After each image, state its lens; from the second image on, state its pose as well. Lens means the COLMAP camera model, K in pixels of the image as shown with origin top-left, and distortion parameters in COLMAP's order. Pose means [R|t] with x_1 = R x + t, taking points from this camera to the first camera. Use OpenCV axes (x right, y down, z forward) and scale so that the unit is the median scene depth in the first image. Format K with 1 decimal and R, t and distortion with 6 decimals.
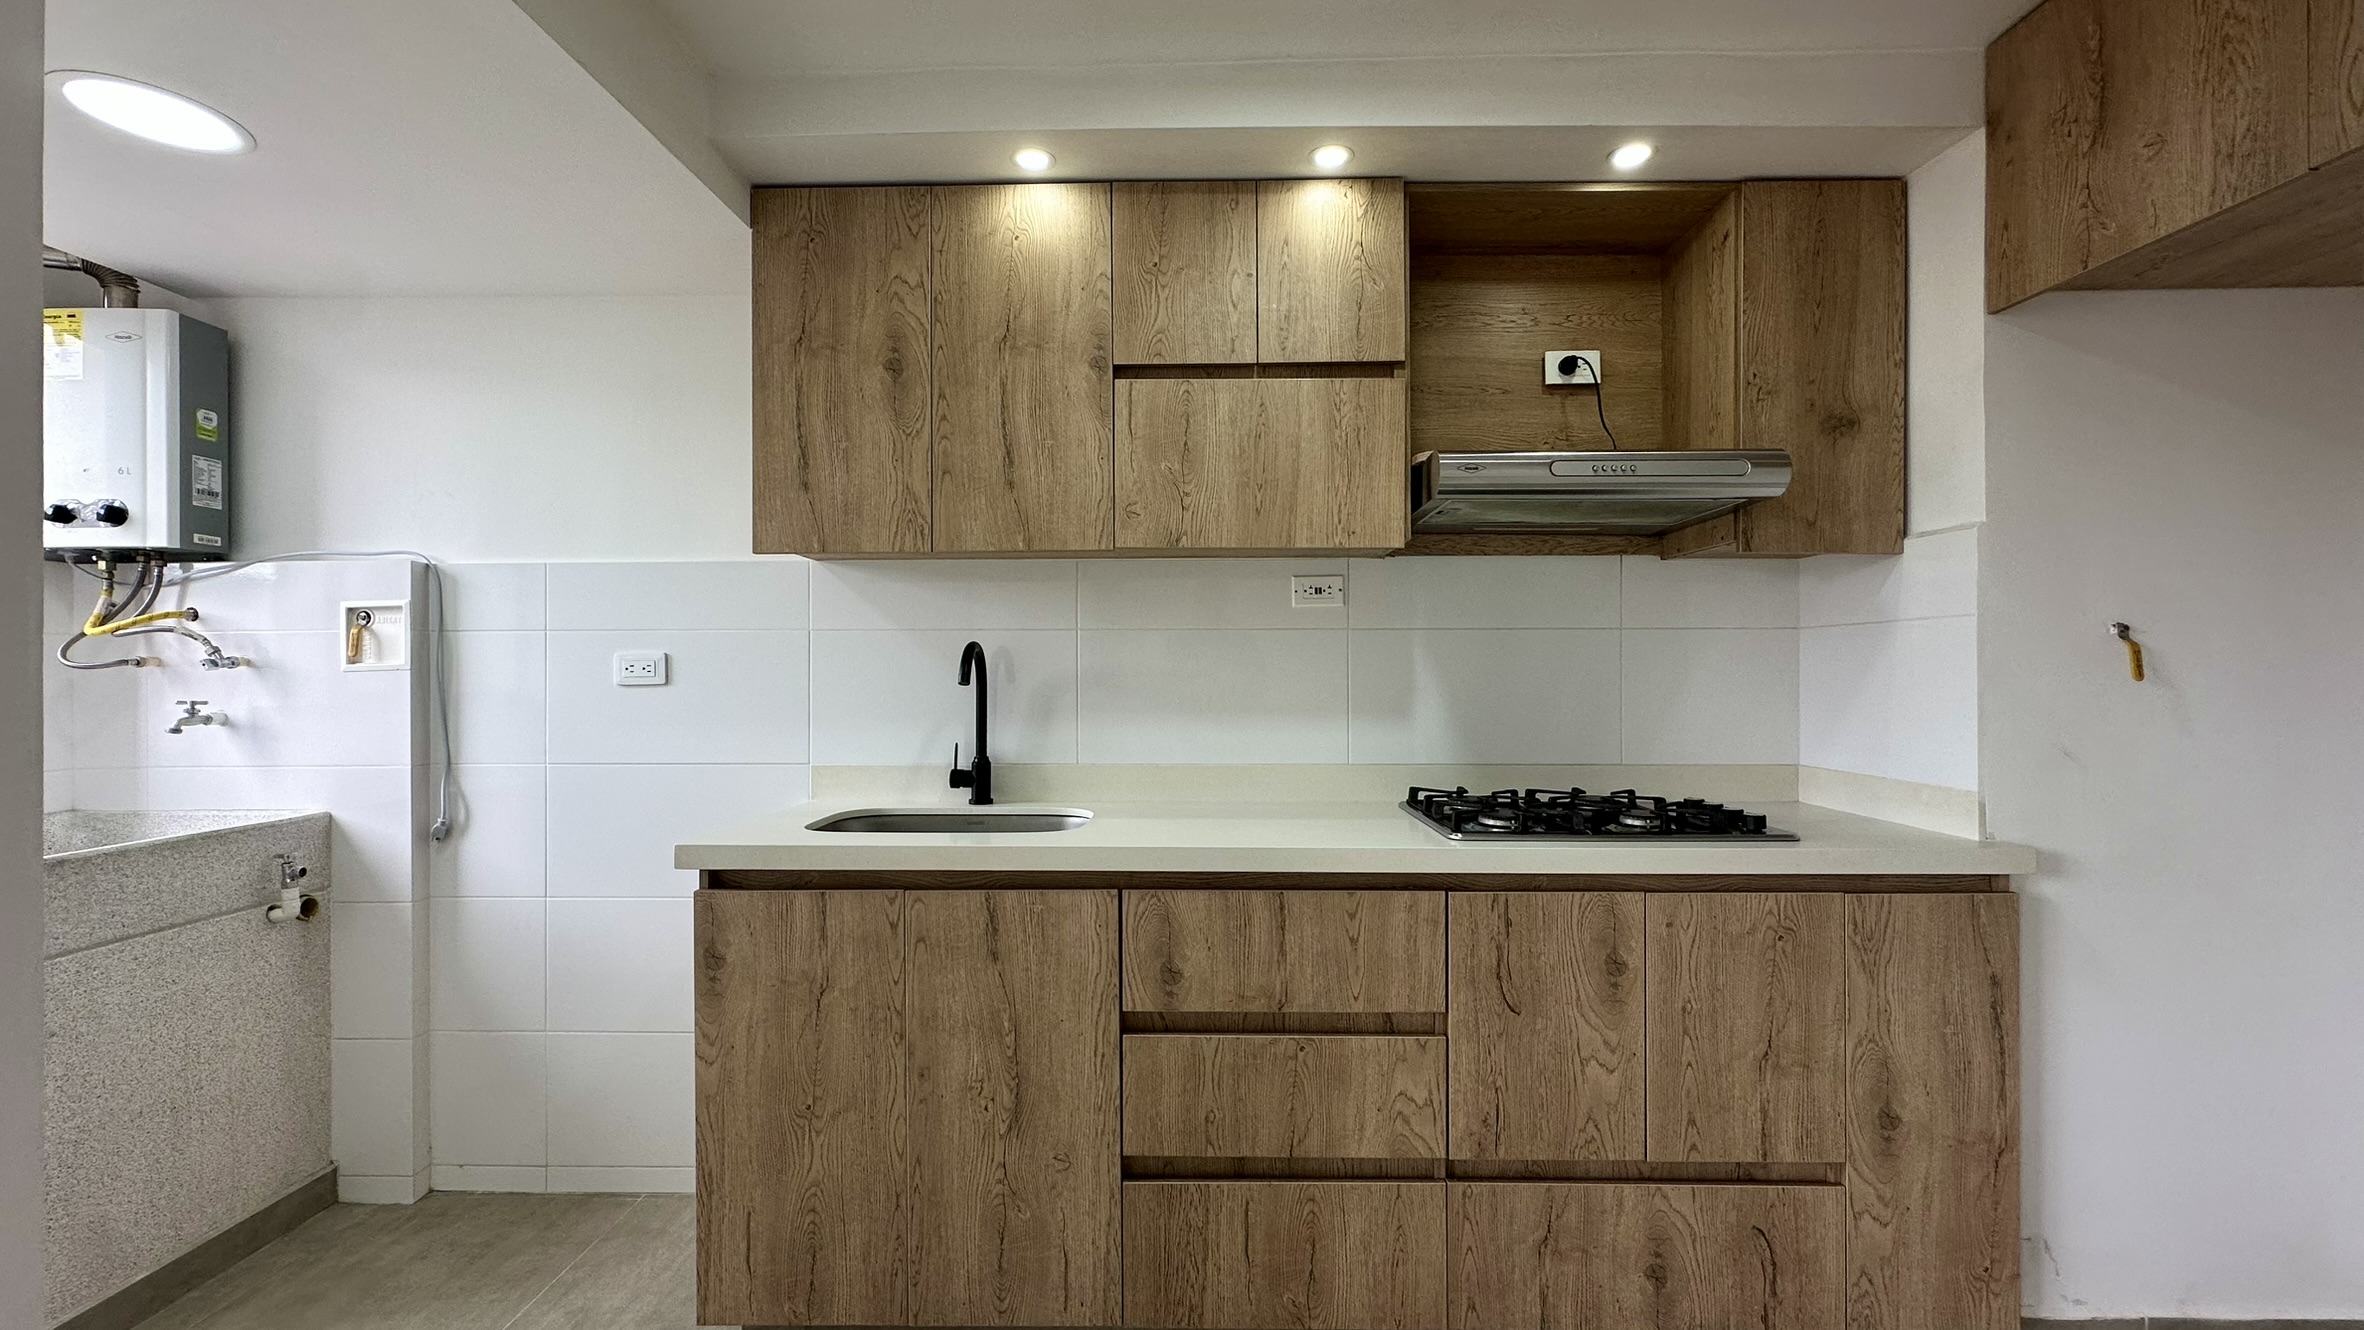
lens RADIAL K [[941.2, 0, 1180.1], [0, 941.2, 667.8], [0, 0, 1]] dist [-0.004072, 0.000786]
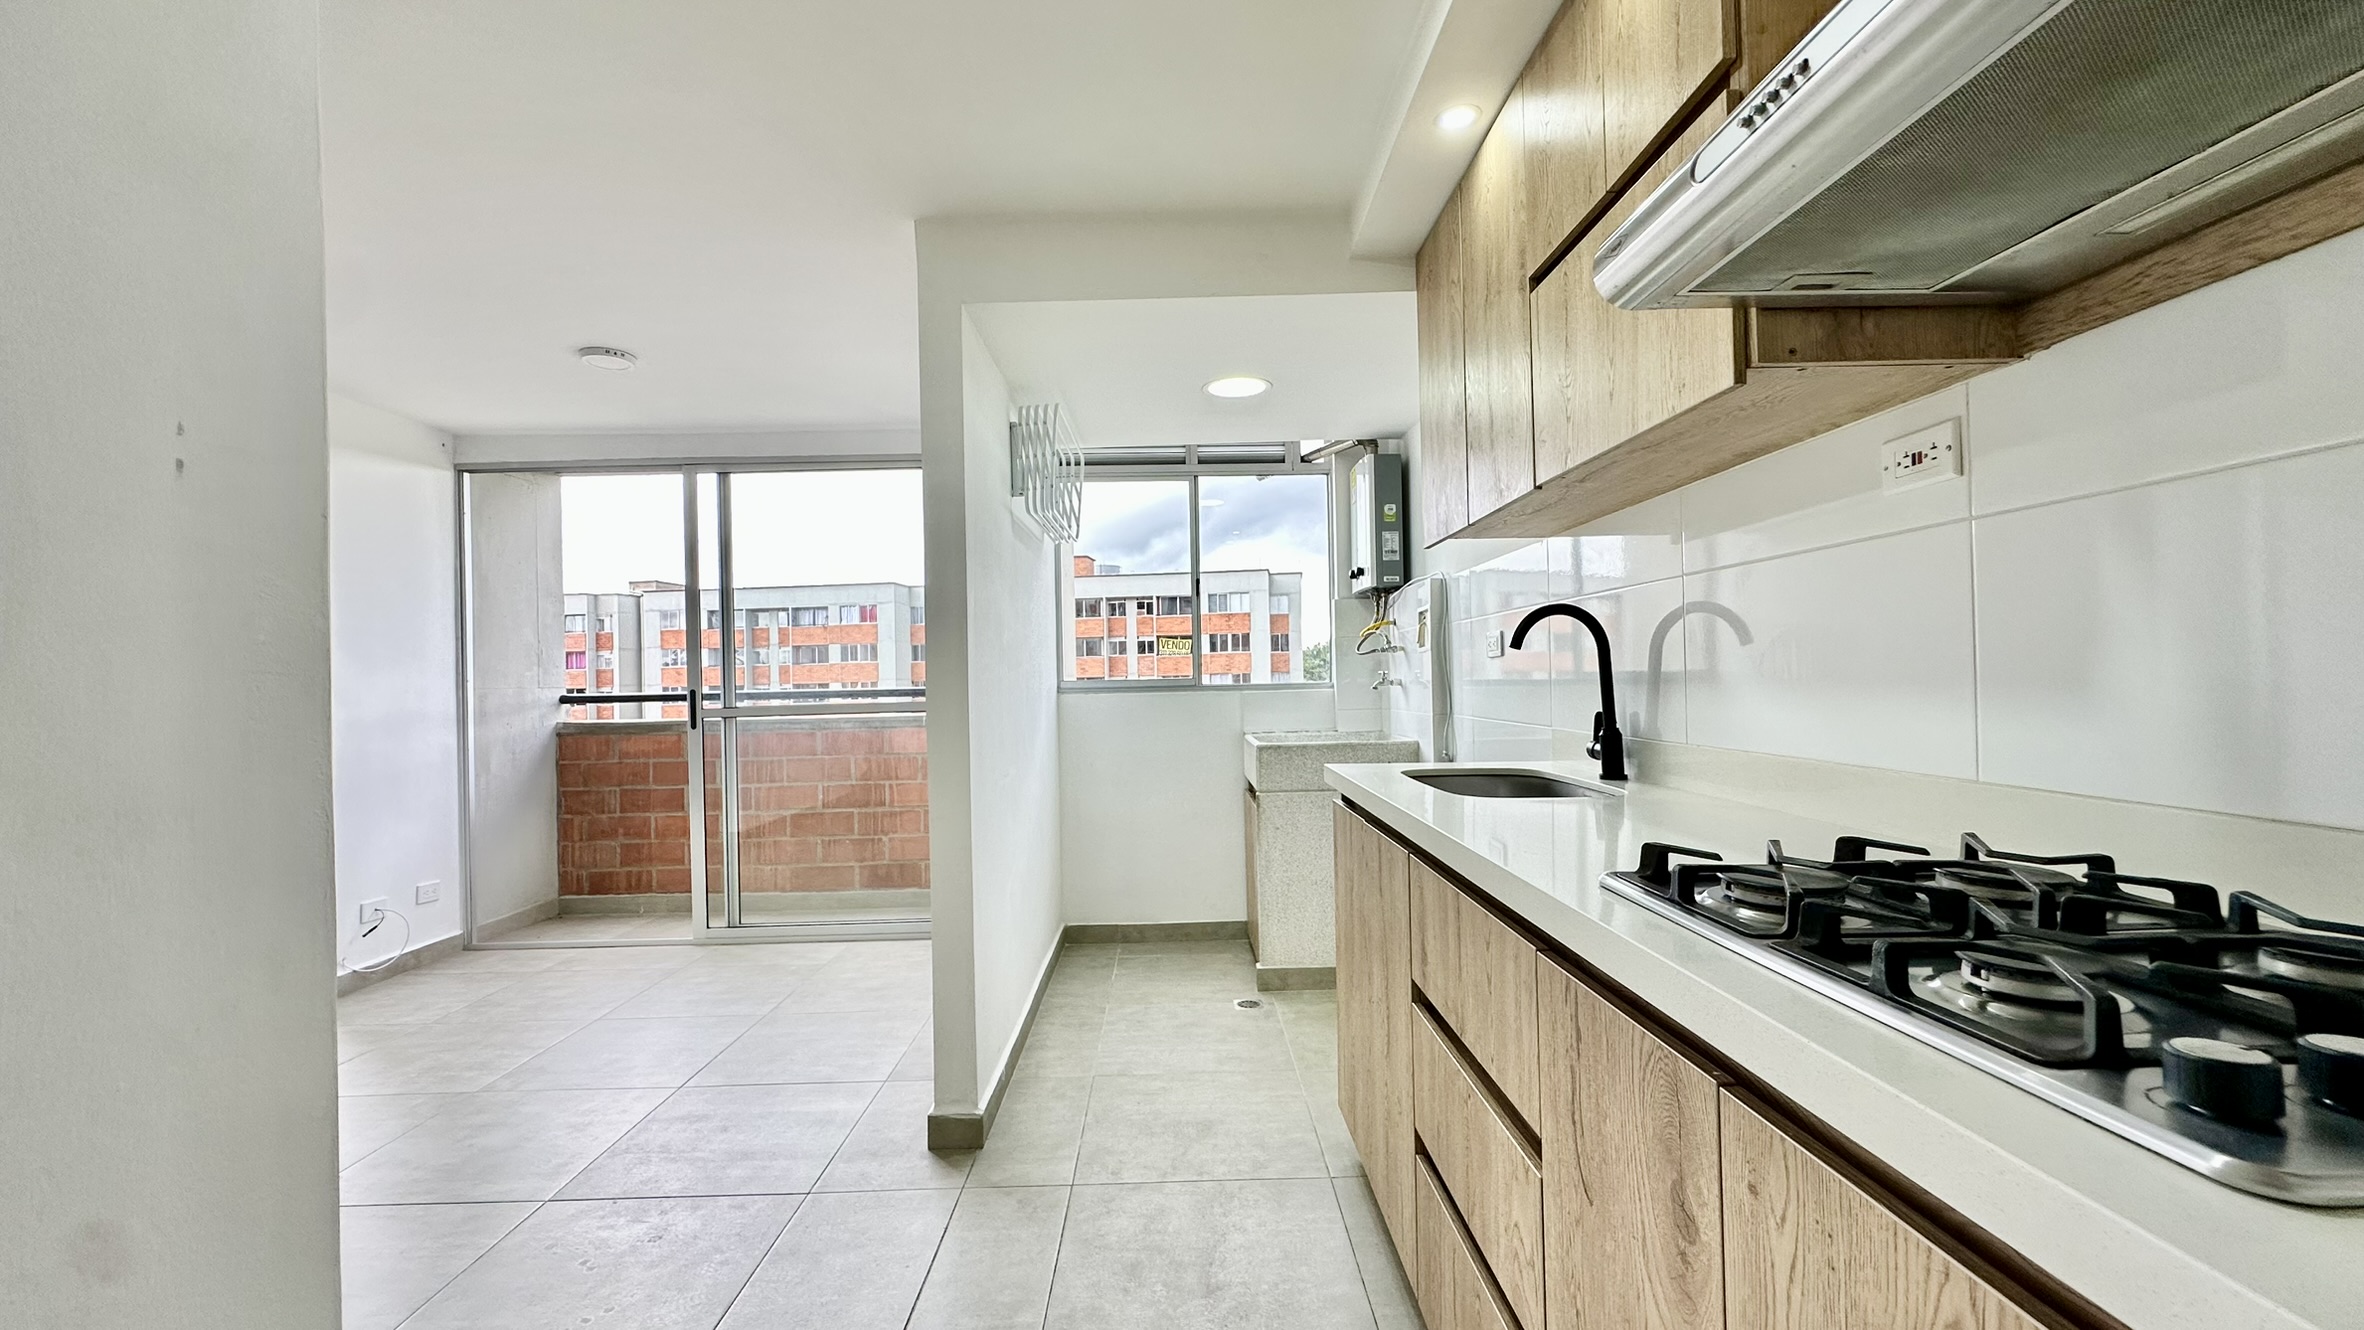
lens RADIAL K [[941.2, 0, 1180.1], [0, 941.2, 667.8], [0, 0, 1]] dist [-0.004072, 0.000786]
pose [[0.027808, -0.010189, -0.999561, 0.787780], [0.022750, 0.999695, -0.009558, 0.040719], [0.999354, -0.022474, 0.028031, 0.640217]]
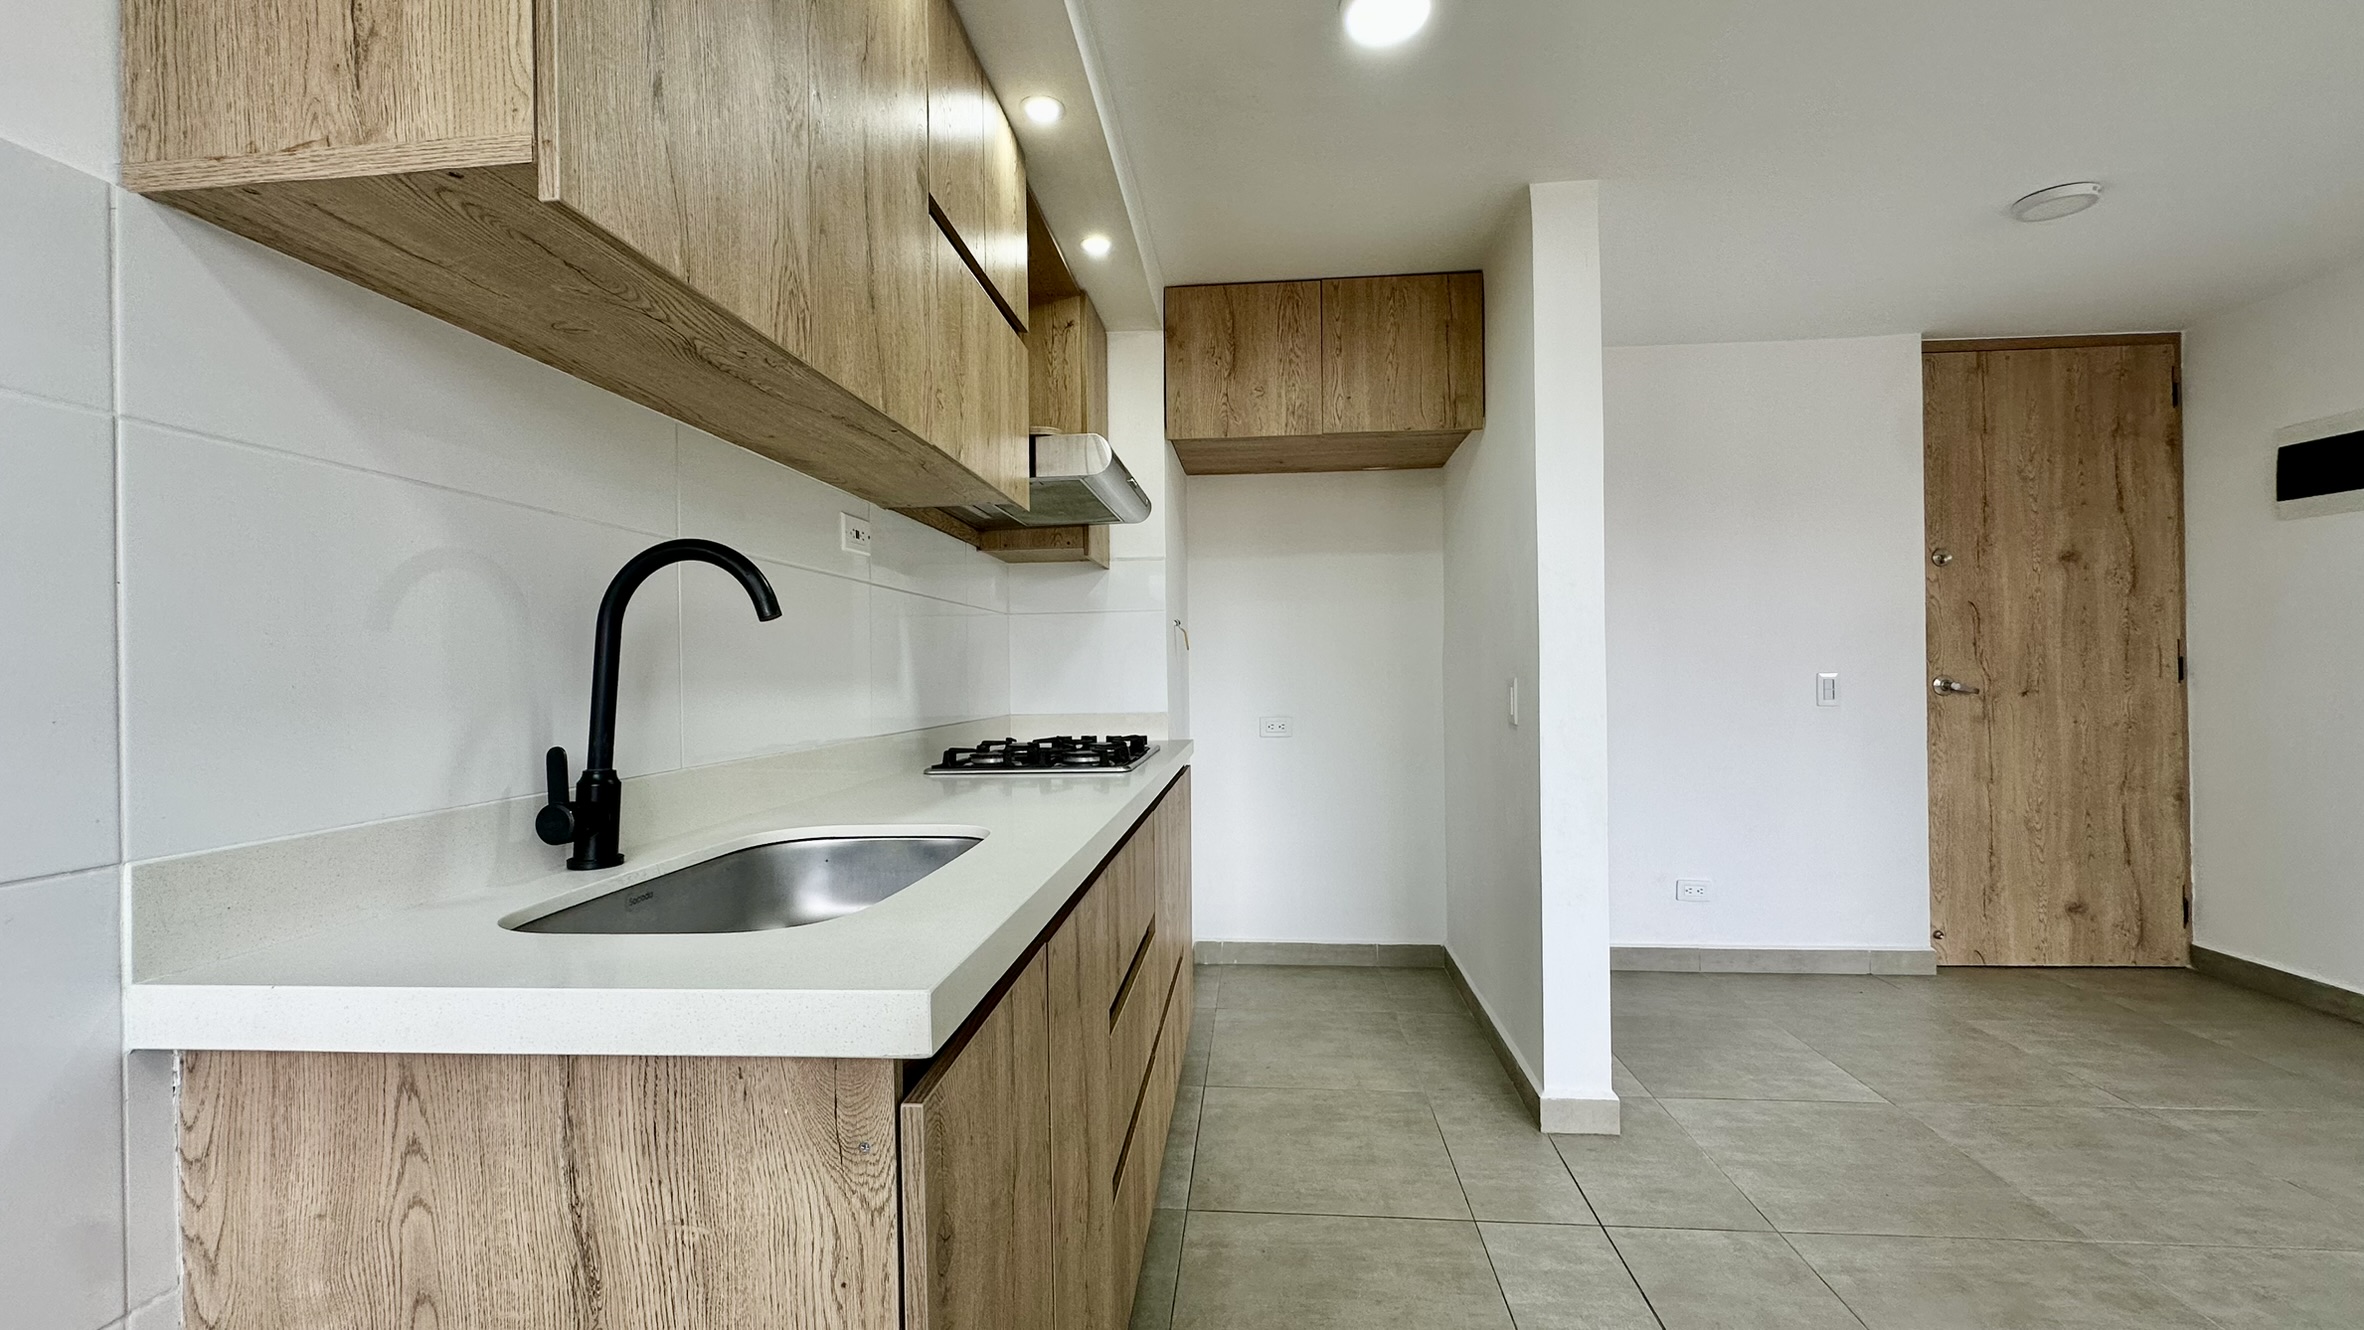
lens RADIAL K [[941.2, 0, 1180.1], [0, 941.2, 667.8], [0, 0, 1]] dist [-0.004072, 0.000786]
pose [[0.068885, 0.004852, 0.997613, -0.782048], [0.013153, 0.999897, -0.005771, 0.052694], [-0.997538, 0.013520, 0.068814, 0.759699]]
